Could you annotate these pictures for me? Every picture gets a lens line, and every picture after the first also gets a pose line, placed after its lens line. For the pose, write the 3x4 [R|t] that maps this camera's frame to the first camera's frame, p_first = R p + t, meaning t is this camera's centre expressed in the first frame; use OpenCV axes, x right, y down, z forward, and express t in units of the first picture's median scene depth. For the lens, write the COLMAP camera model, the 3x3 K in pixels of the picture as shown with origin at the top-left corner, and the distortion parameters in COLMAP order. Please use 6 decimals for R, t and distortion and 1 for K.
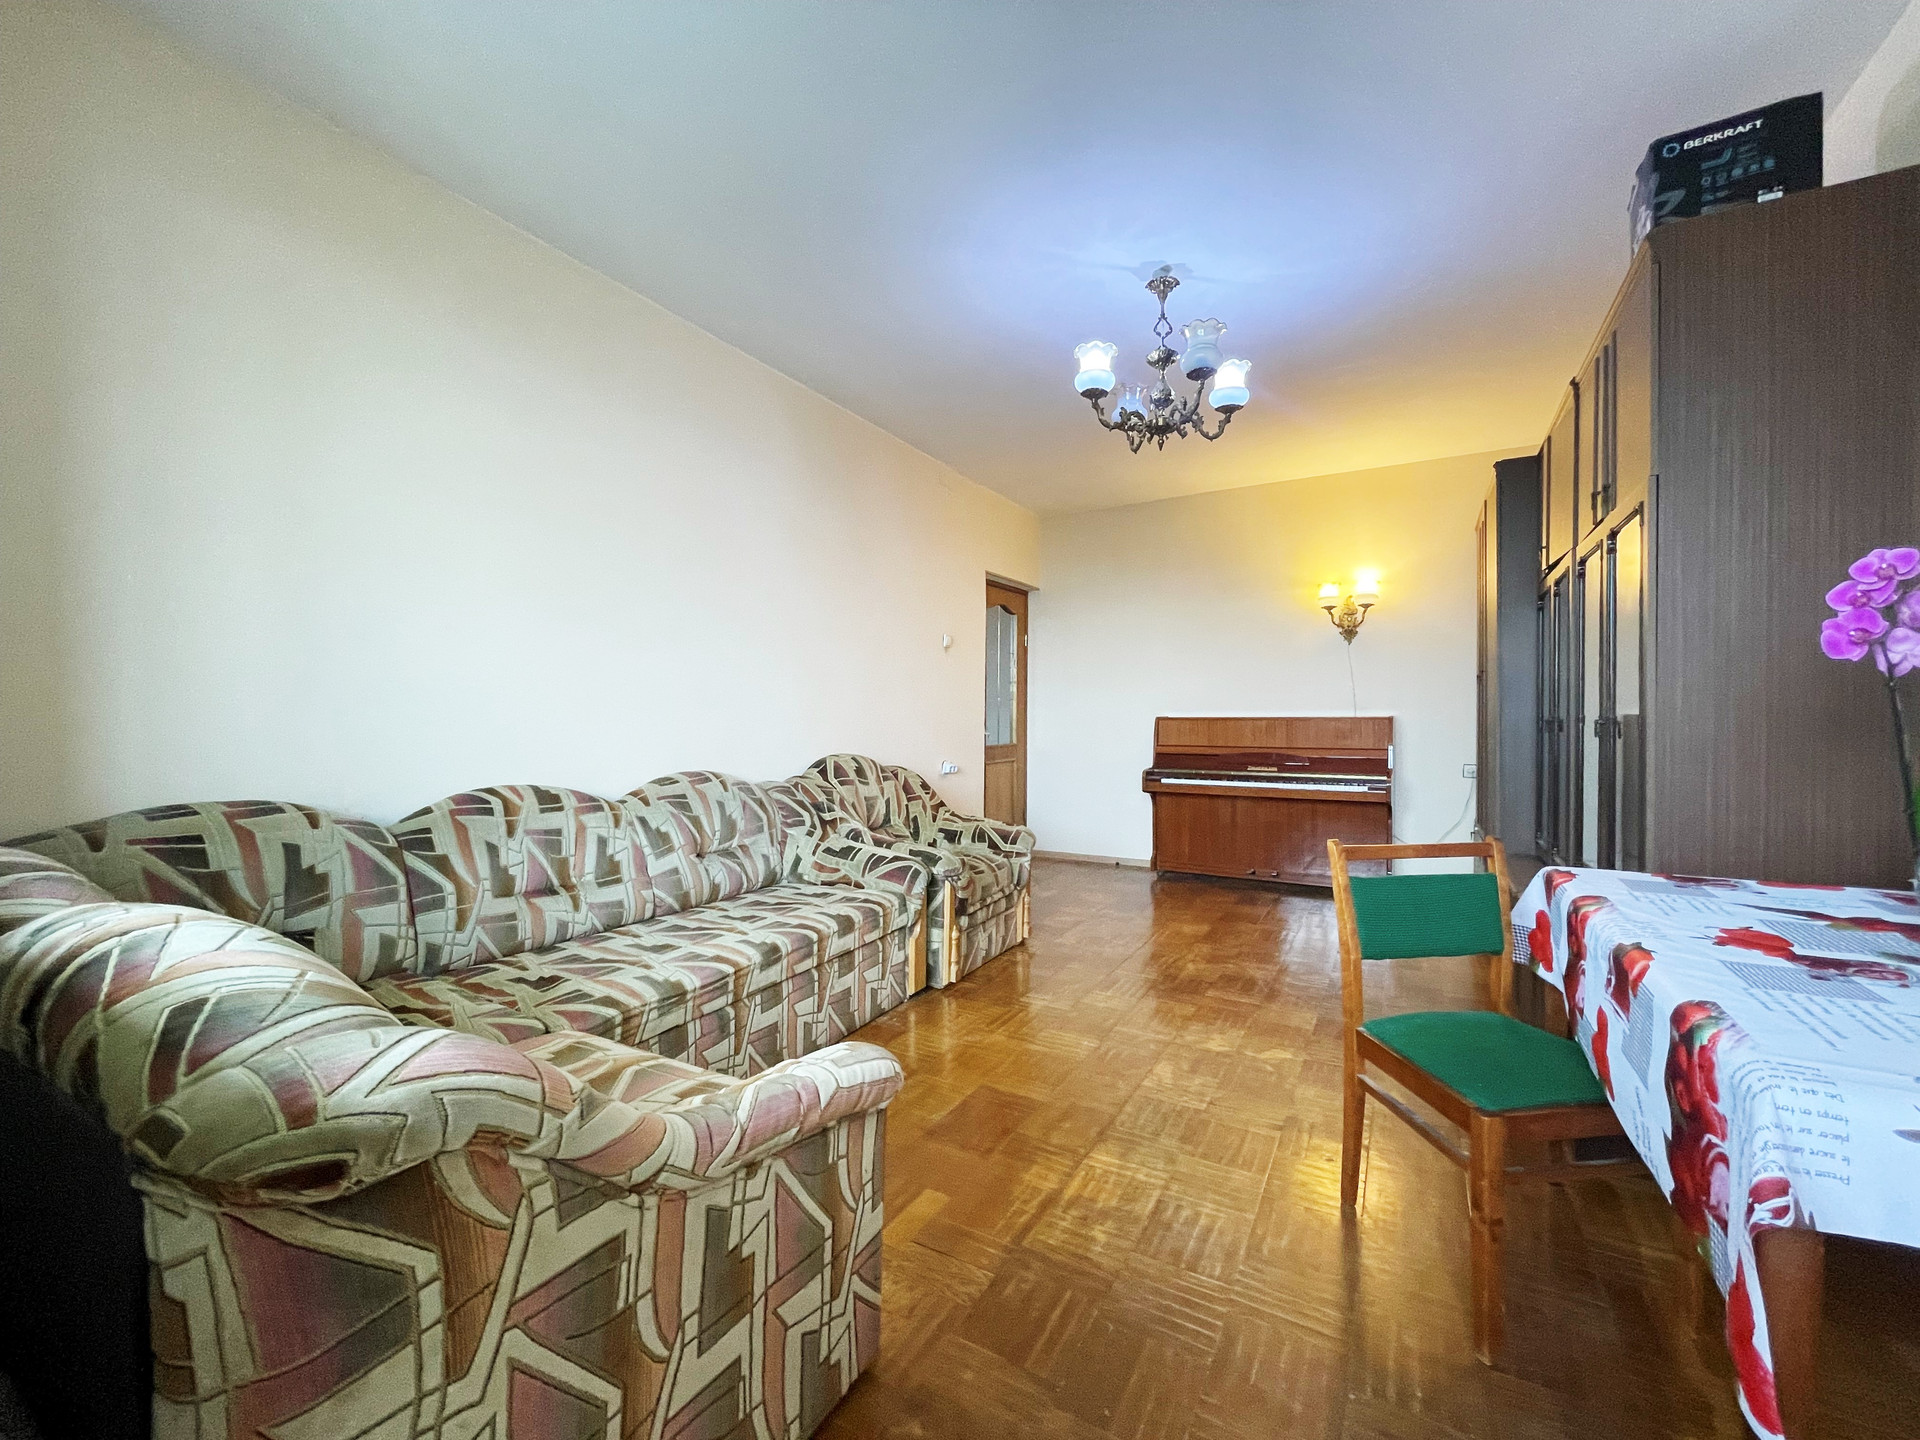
lens RADIAL K [[785.7, 0, 958.4], [0, 785.7, 725.6], [0, 0, 1]] dist [-0.002738, 0.000265]
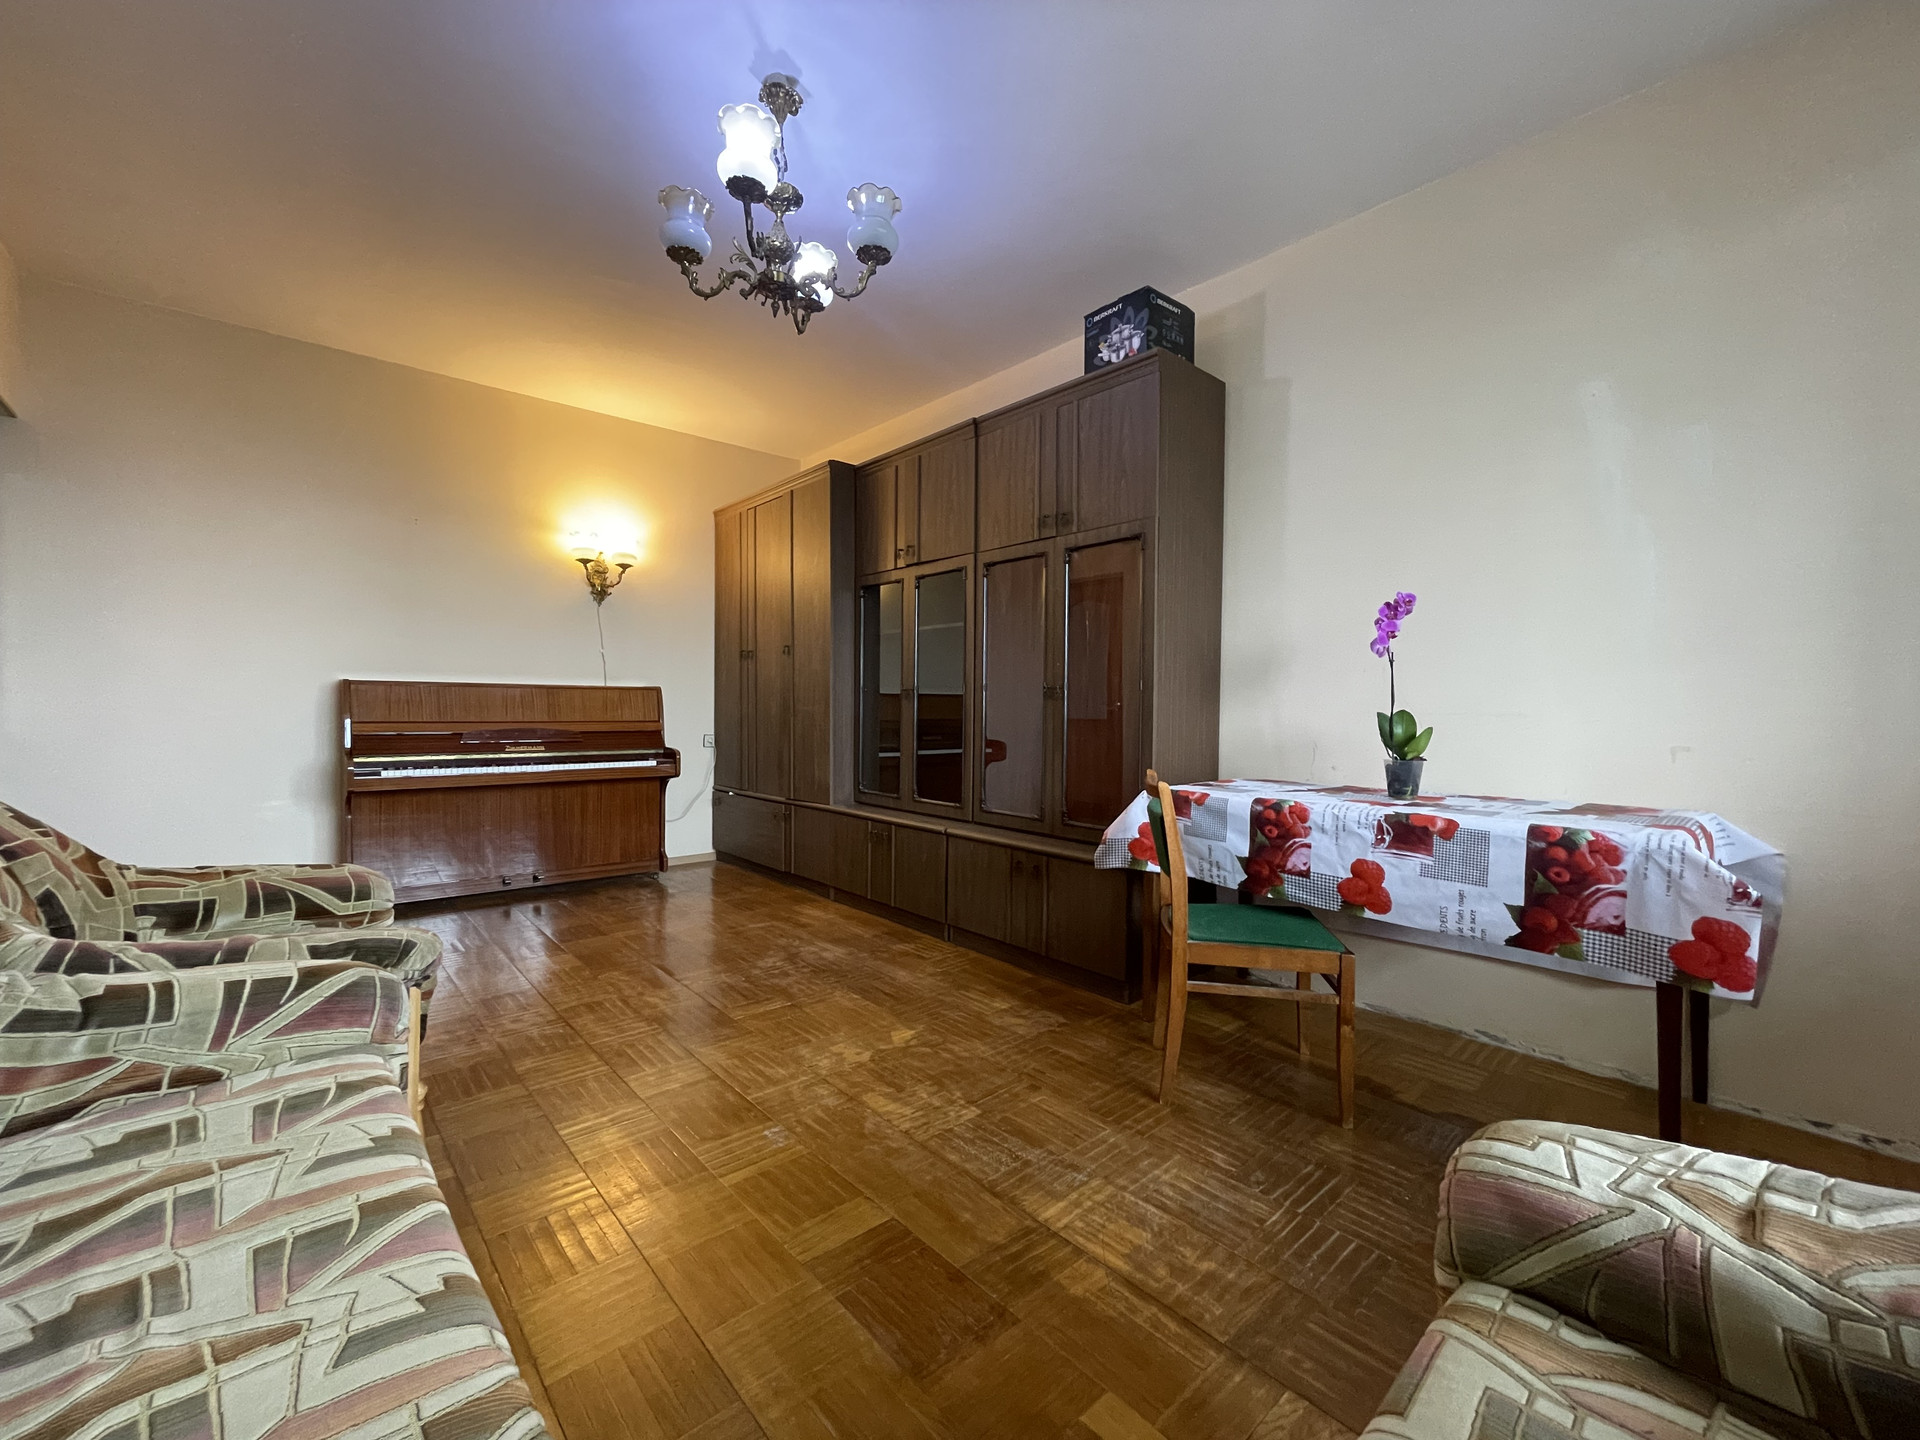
lens RADIAL K [[785.7, 0, 958.4], [0, 785.7, 725.6], [0, 0, 1]] dist [-0.002738, 0.000265]
pose [[0.307887, -0.018548, 0.951242, -0.311240], [-0.000567, 0.999806, 0.019679, 0.020638], [-0.951423, -0.006598, 0.307817, 0.441886]]
